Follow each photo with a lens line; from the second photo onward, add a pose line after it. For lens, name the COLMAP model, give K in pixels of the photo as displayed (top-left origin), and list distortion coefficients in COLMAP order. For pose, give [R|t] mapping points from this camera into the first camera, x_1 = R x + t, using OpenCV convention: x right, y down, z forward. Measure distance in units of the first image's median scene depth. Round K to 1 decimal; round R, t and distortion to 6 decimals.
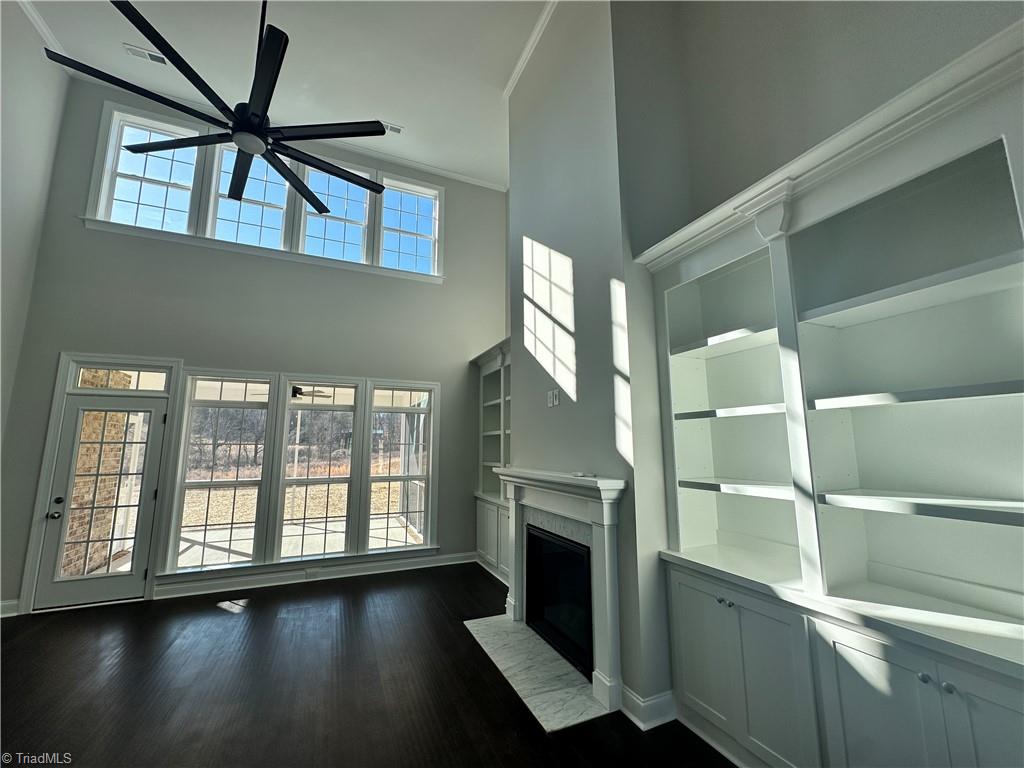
lens RADIAL K [[408.2, 0, 510.6], [0, 408.2, 386.2], [0, 0, 1]] dist [-0.002393, 0.000592]
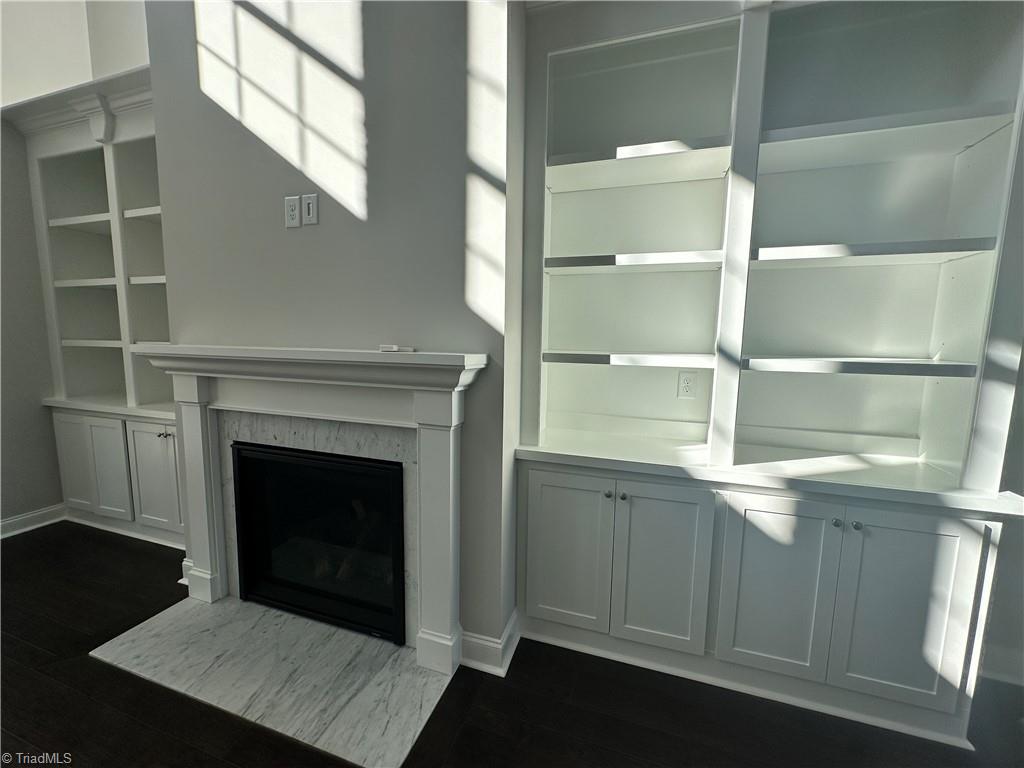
lens RADIAL K [[408.2, 0, 511.3], [0, 408.2, 385.8], [0, 0, 1]] dist [-0.002393, 0.000592]
pose [[0.668746, -0.074461, 0.739753, -0.130973], [-0.127173, 0.968853, 0.212488, 0.111499], [-0.732534, -0.236177, 0.638447, 0.447755]]
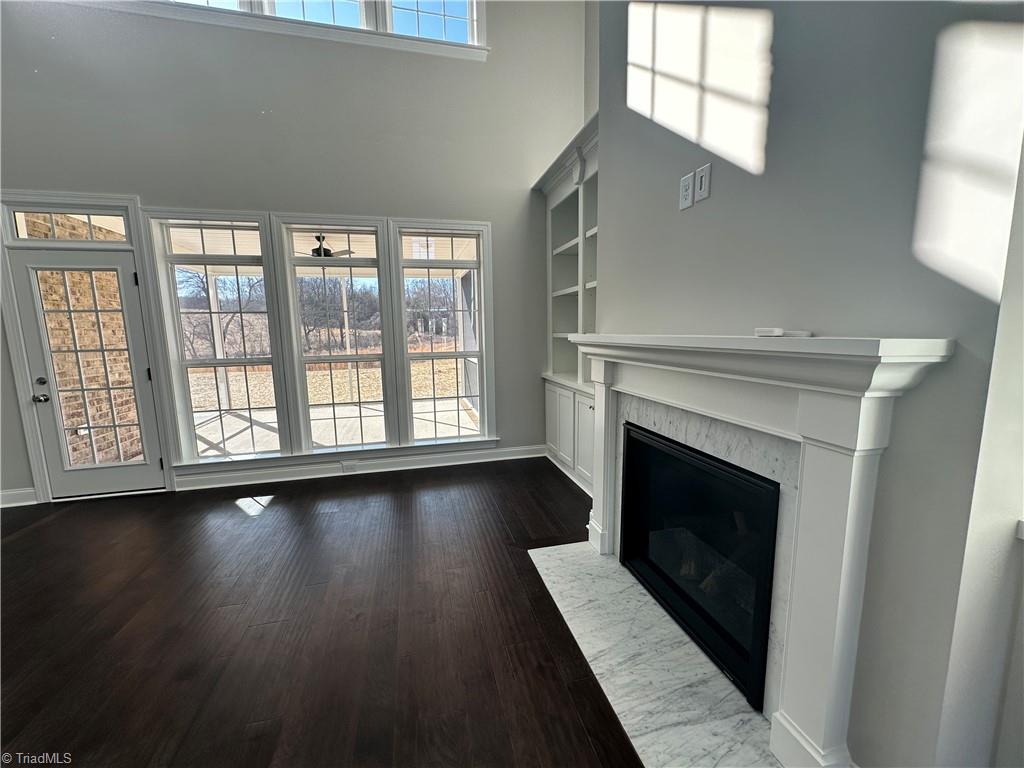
lens RADIAL K [[408.2, 0, 510.6], [0, 408.2, 385.7], [0, 0, 1]] dist [-0.002393, 0.000592]
pose [[0.985635, 0.007025, -0.168745, -0.031882], [0.040763, 0.959701, 0.278050, 0.123421], [0.163898, -0.280934, 0.945629, 0.469053]]
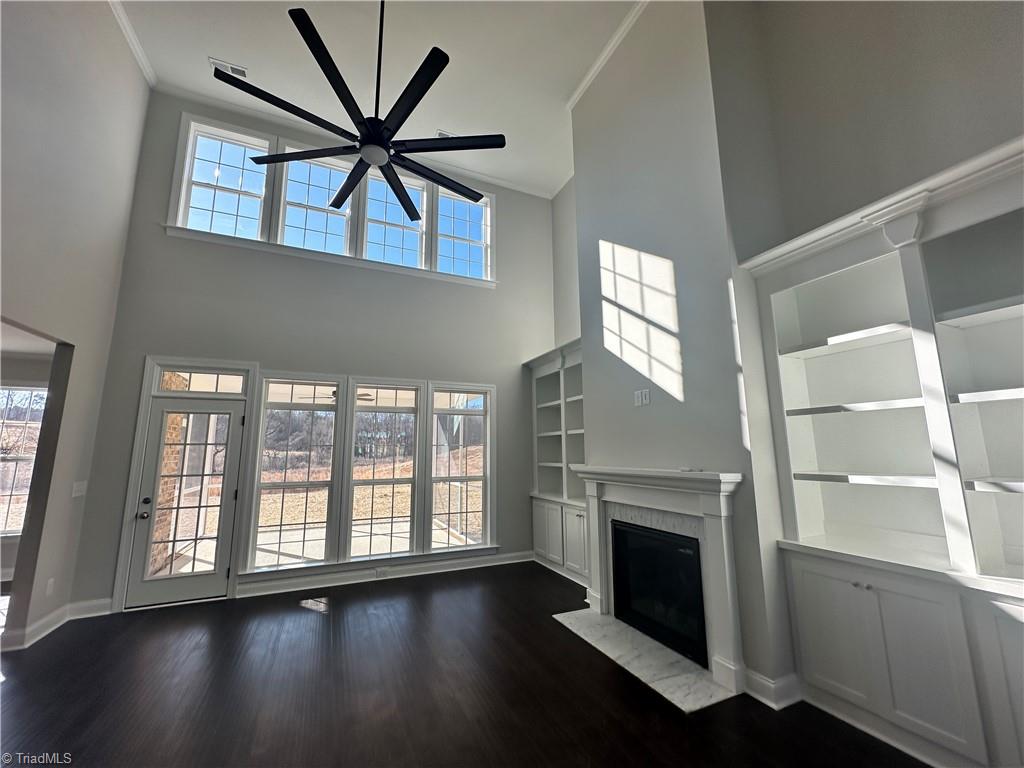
lens RADIAL K [[408.2, 0, 510.8], [0, 408.2, 385.6], [0, 0, 1]] dist [-0.002393, 0.000592]
pose [[0.999952, -0.004446, 0.008764, -0.259935], [0.004553, 0.999915, -0.012236, 0.010551], [-0.008709, 0.012275, 0.999887, -0.041179]]
